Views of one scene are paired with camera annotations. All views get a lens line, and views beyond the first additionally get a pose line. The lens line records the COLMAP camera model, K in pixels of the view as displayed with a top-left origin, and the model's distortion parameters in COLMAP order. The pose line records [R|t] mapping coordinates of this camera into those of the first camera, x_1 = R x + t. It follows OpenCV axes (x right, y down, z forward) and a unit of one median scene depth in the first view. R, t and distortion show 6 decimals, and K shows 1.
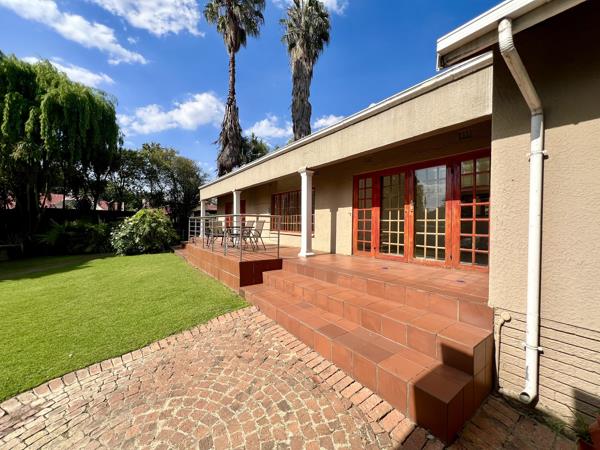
lens RADIAL K [[237.5, 0, 299.1], [0, 237.5, 225.7], [0, 0, 1]] dist [-0.001701, 0.001062]
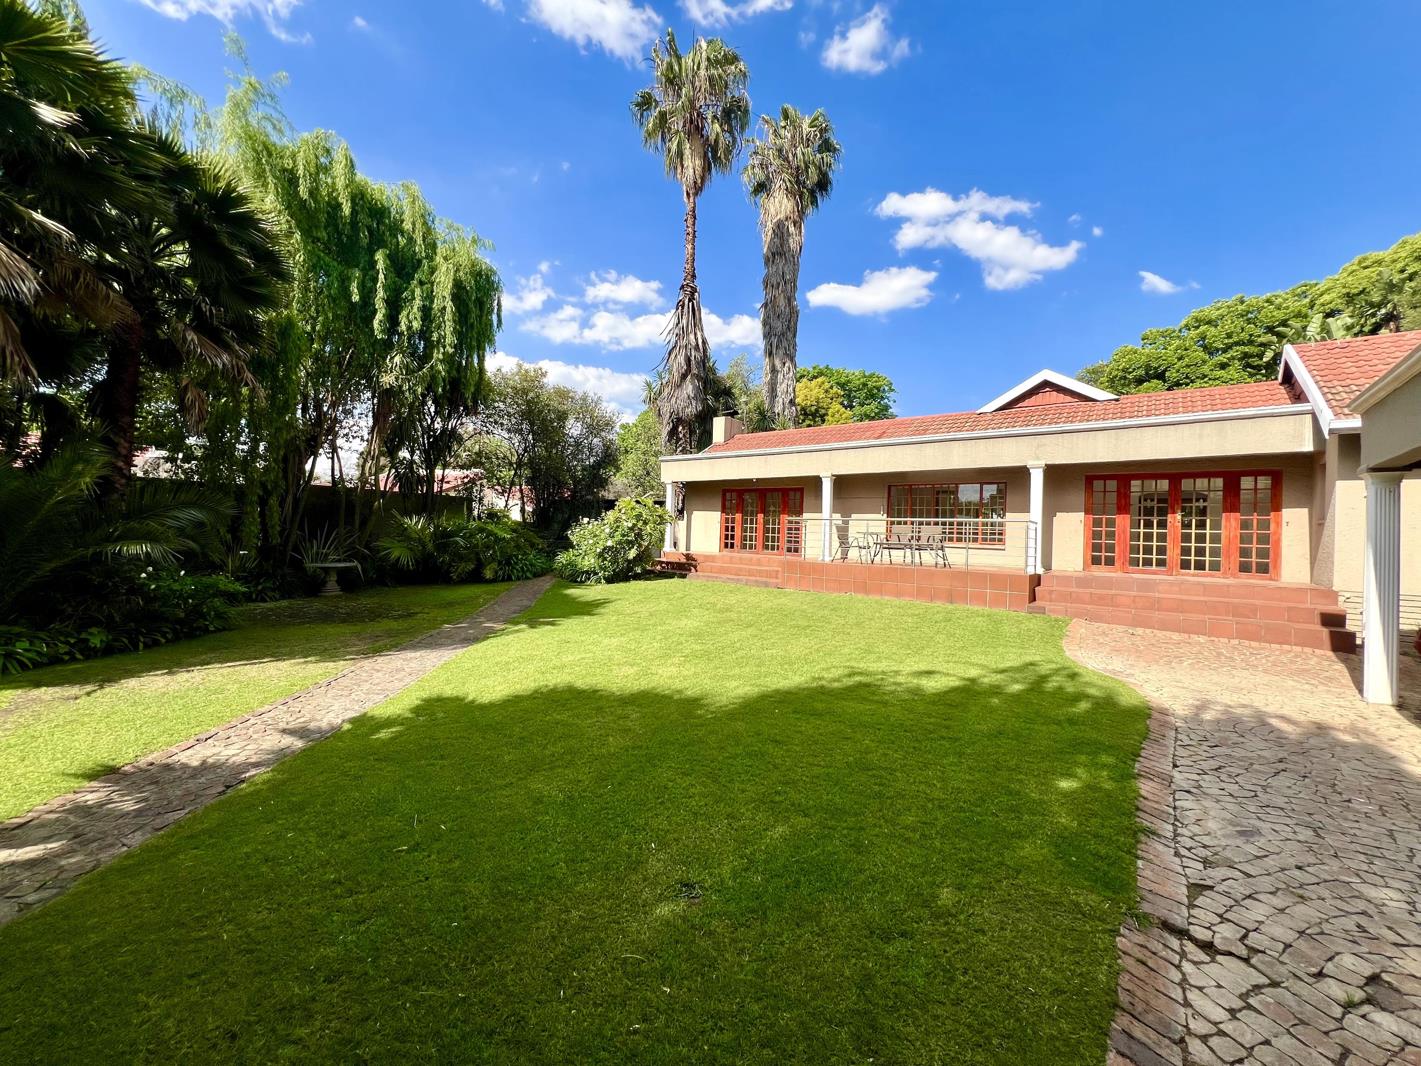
lens RADIAL K [[562.5, 0, 711.1], [0, 562.5, 532.3], [0, 0, 1]] dist [-0.001701, 0.001062]
pose [[0.963791, 0.020873, 0.265841, -1.521124], [-0.019401, 0.999778, -0.008161, 0.028913], [-0.265952, 0.002708, 0.963982, -0.530460]]
